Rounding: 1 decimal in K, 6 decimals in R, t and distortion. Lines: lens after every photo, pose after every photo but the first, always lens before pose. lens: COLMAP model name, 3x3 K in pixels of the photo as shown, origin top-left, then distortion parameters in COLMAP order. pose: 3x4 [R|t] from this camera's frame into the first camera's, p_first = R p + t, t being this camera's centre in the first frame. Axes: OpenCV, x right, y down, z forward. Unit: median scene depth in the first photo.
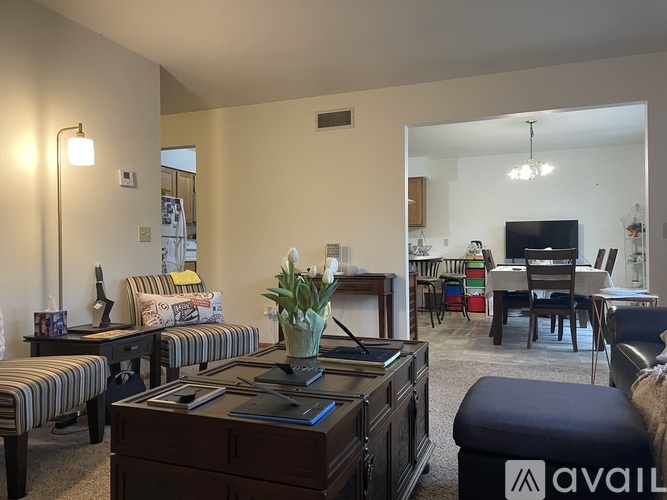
lens RADIAL K [[499.8, 0, 333.5], [0, 499.8, 250.0], [0, 0, 1]] dist [0.012446, 0.002077]
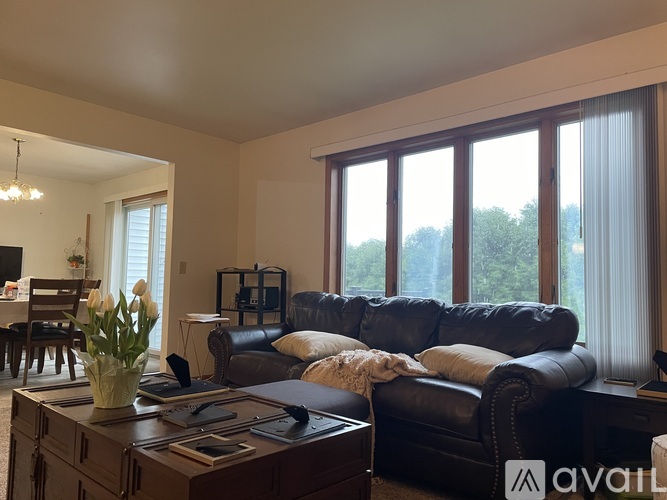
lens RADIAL K [[499.8, 0, 333.5], [0, 499.8, 250.0], [0, 0, 1]] dist [0.012446, 0.002077]
pose [[0.379207, 0.079187, 0.921917, -0.993372], [-0.026610, 0.996853, -0.074678, 0.006118], [-0.924929, 0.003786, 0.380121, 0.451458]]
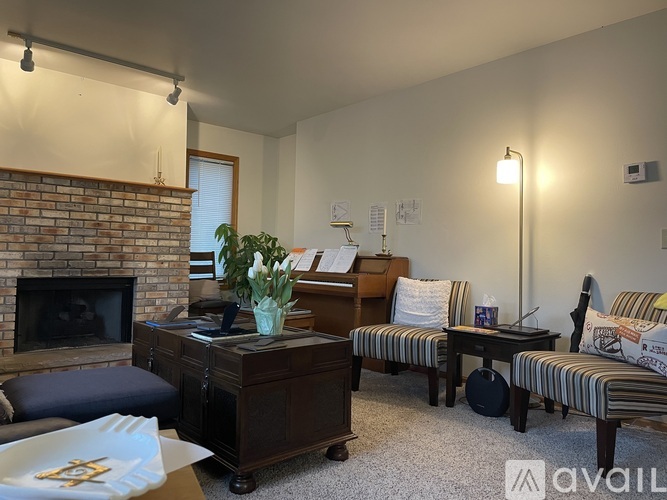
lens RADIAL K [[499.8, 0, 333.5], [0, 499.8, 250.0], [0, 0, 1]] dist [0.012446, 0.002077]
pose [[-0.454904, -0.011219, -0.890470, 0.306132], [-0.009100, 0.999927, -0.007949, -0.002199], [0.890494, 0.004487, -0.454973, 0.516250]]
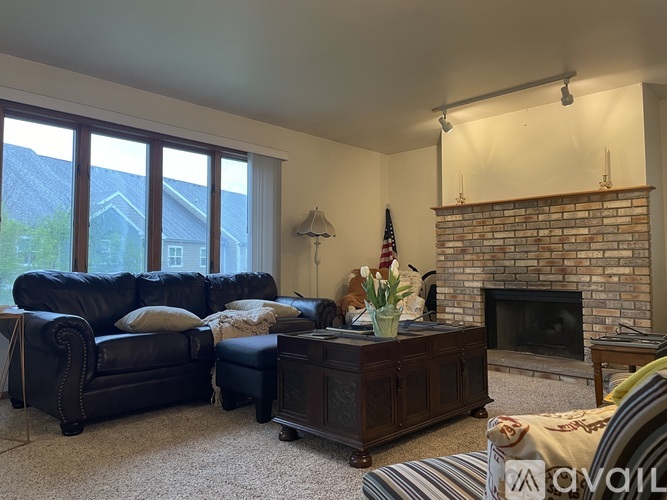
lens RADIAL K [[499.8, 0, 333.5], [0, 499.8, 250.0], [0, 0, 1]] dist [0.012446, 0.002077]
pose [[-0.919014, 0.028291, 0.393209, -0.923138], [0.010800, 0.998854, -0.046625, 0.017329], [-0.394077, -0.038602, -0.918266, 0.990587]]
